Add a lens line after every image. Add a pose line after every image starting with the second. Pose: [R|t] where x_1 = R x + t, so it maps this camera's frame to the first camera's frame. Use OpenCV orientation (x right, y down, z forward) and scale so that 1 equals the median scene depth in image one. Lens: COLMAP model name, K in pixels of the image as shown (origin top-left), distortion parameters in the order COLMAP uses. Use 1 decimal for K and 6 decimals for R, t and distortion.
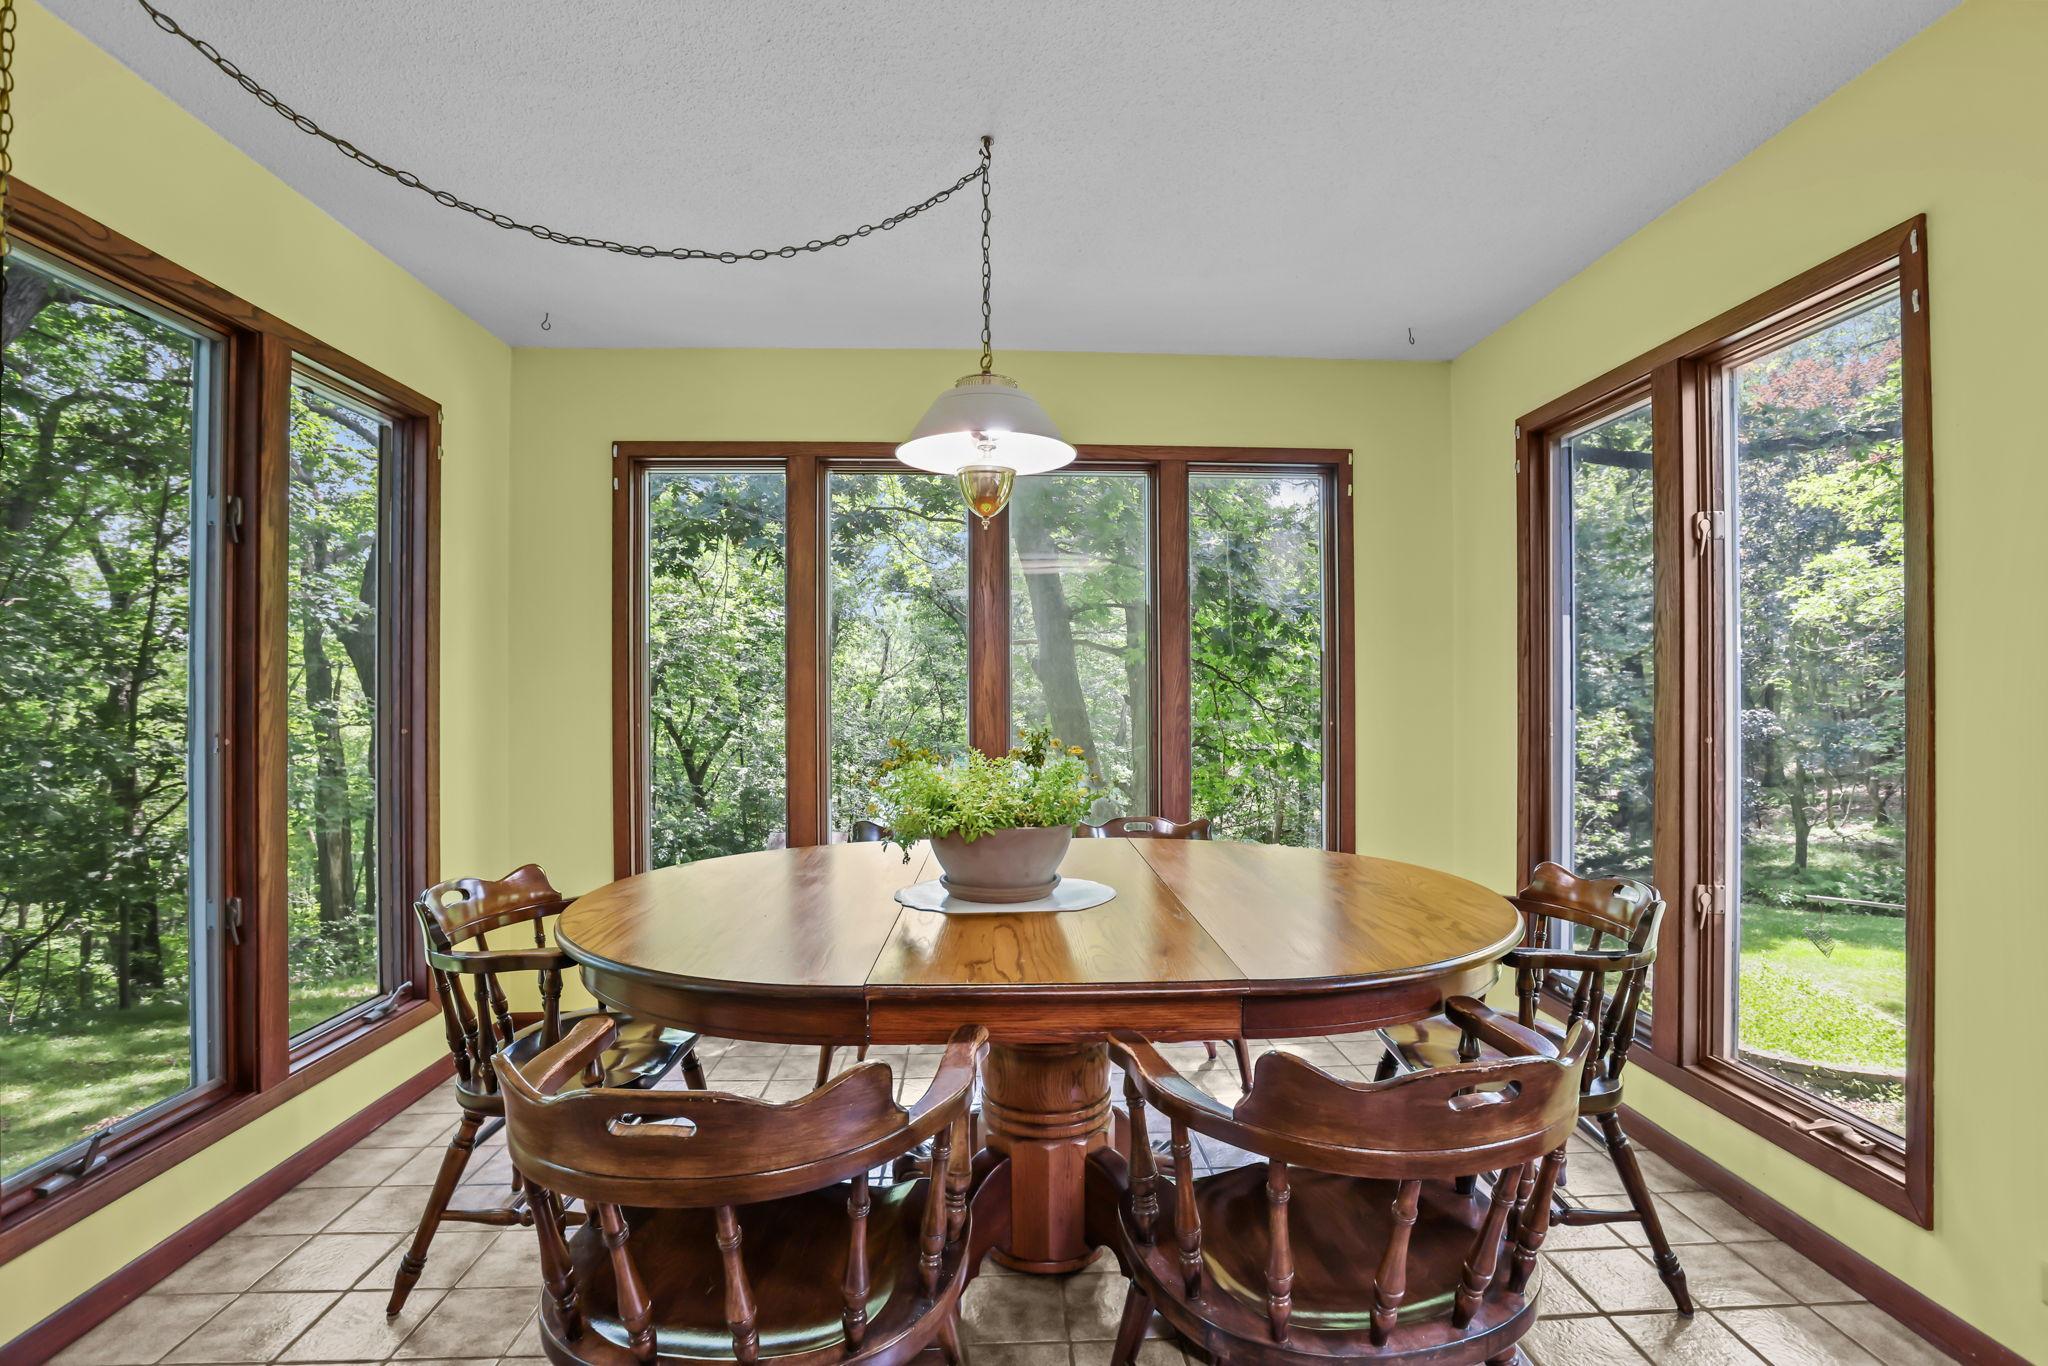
lens RADIAL K [[947.4, 0, 1014.2], [0, 947.4, 699.8], [0, 0, 1]] dist [-0.051265, 0.029194]
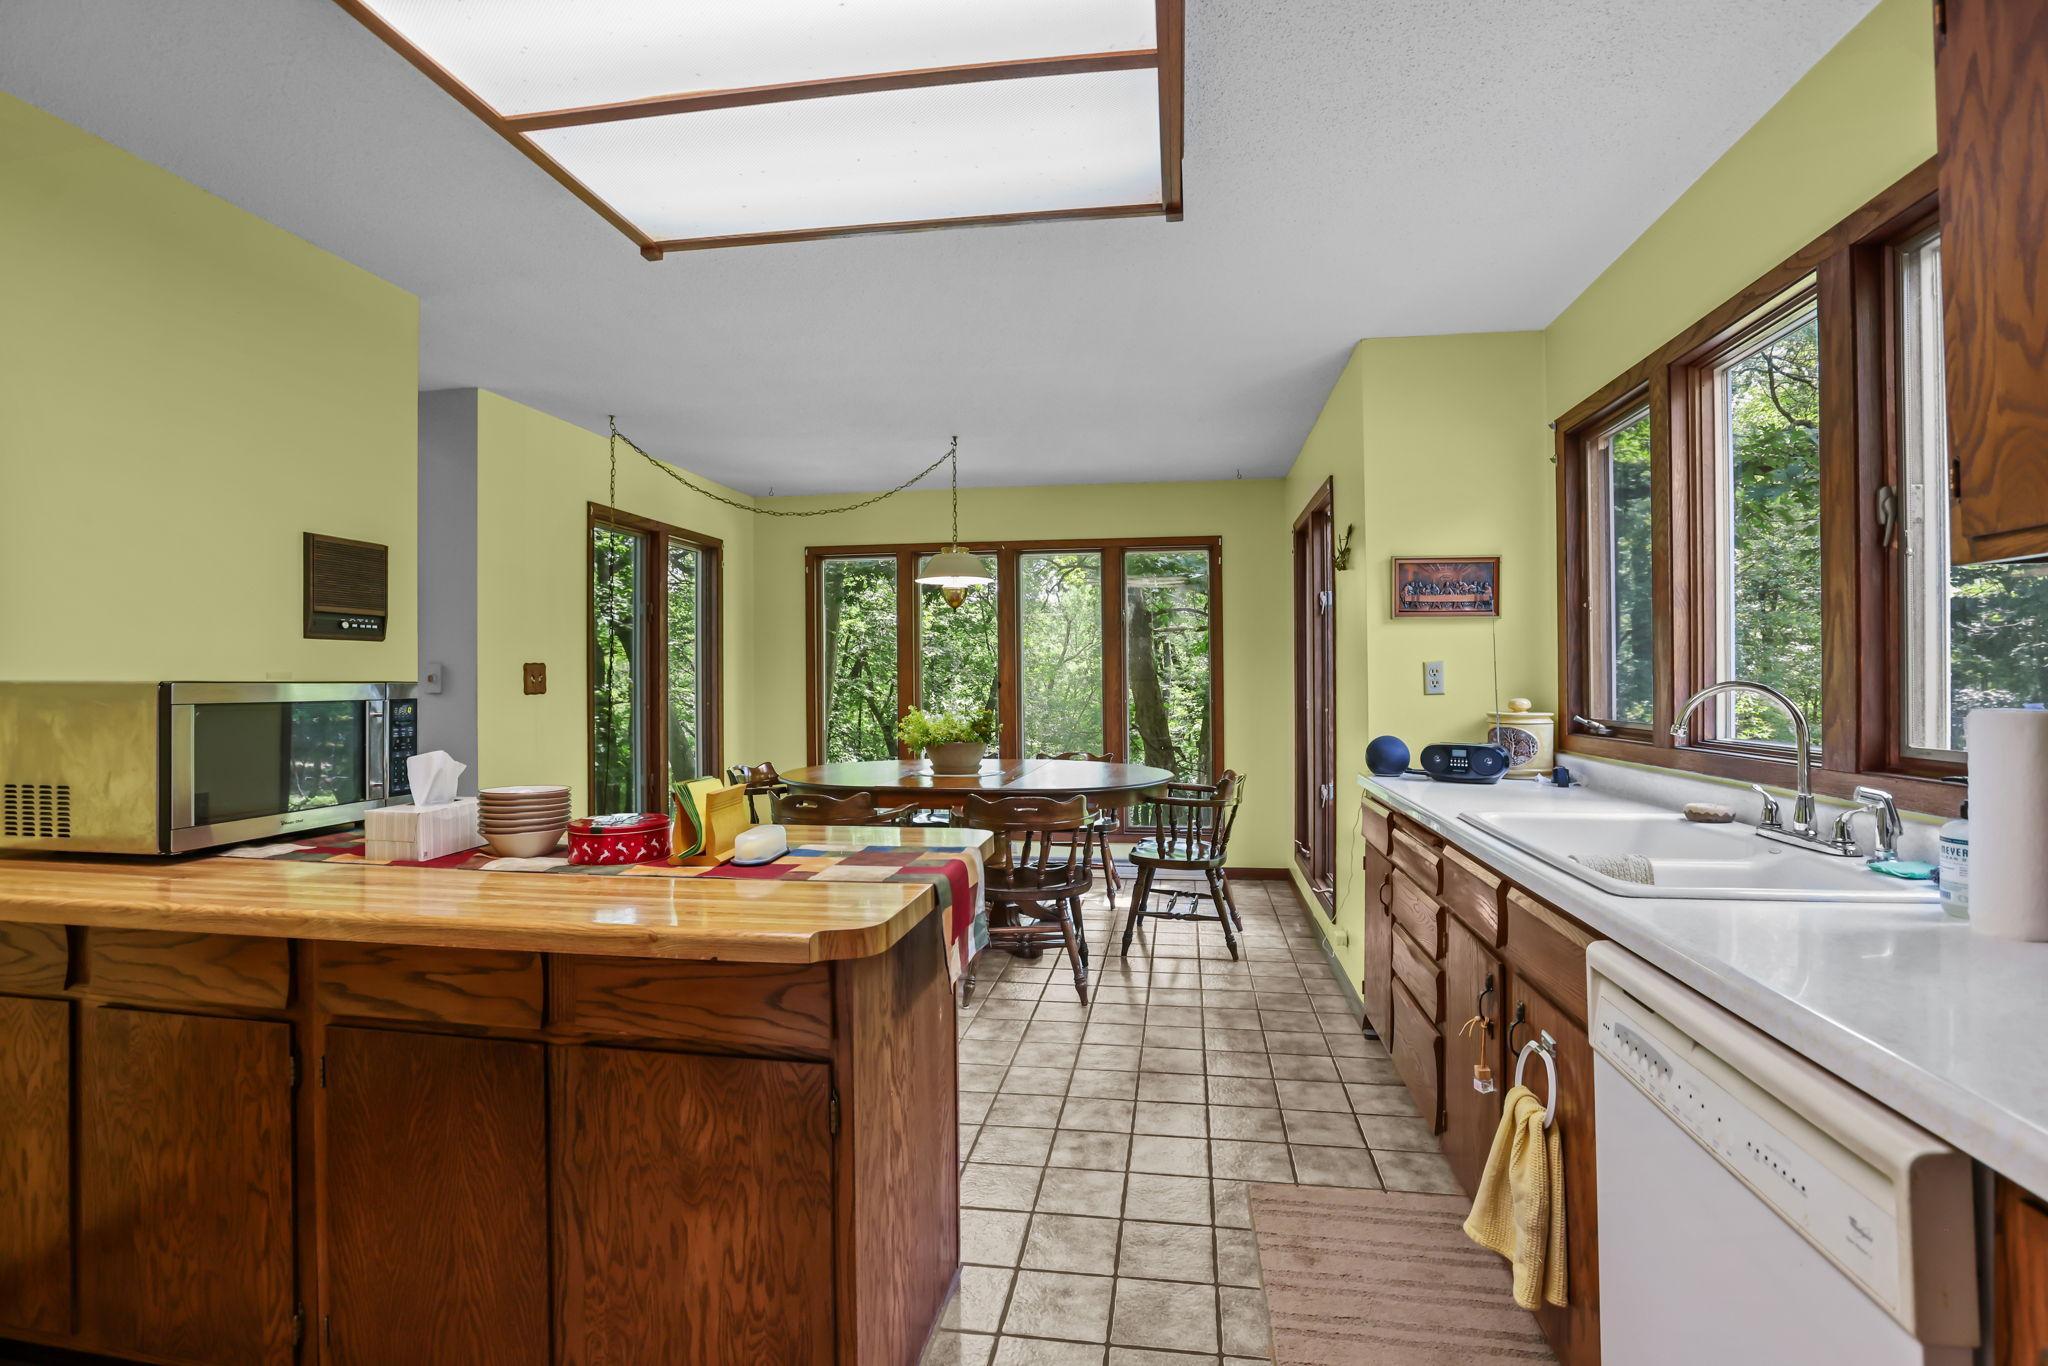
lens RADIAL K [[1059.5, 0, 1024.0], [0, 1059.5, 683.0], [0, 0, 1]] dist [-0.002324, 0.000117]
pose [[0.974967, -0.000173, -0.222350, 0.429240], [0.001340, 0.999986, 0.005094, -0.016593], [0.222346, -0.005264, 0.974954, -0.884706]]
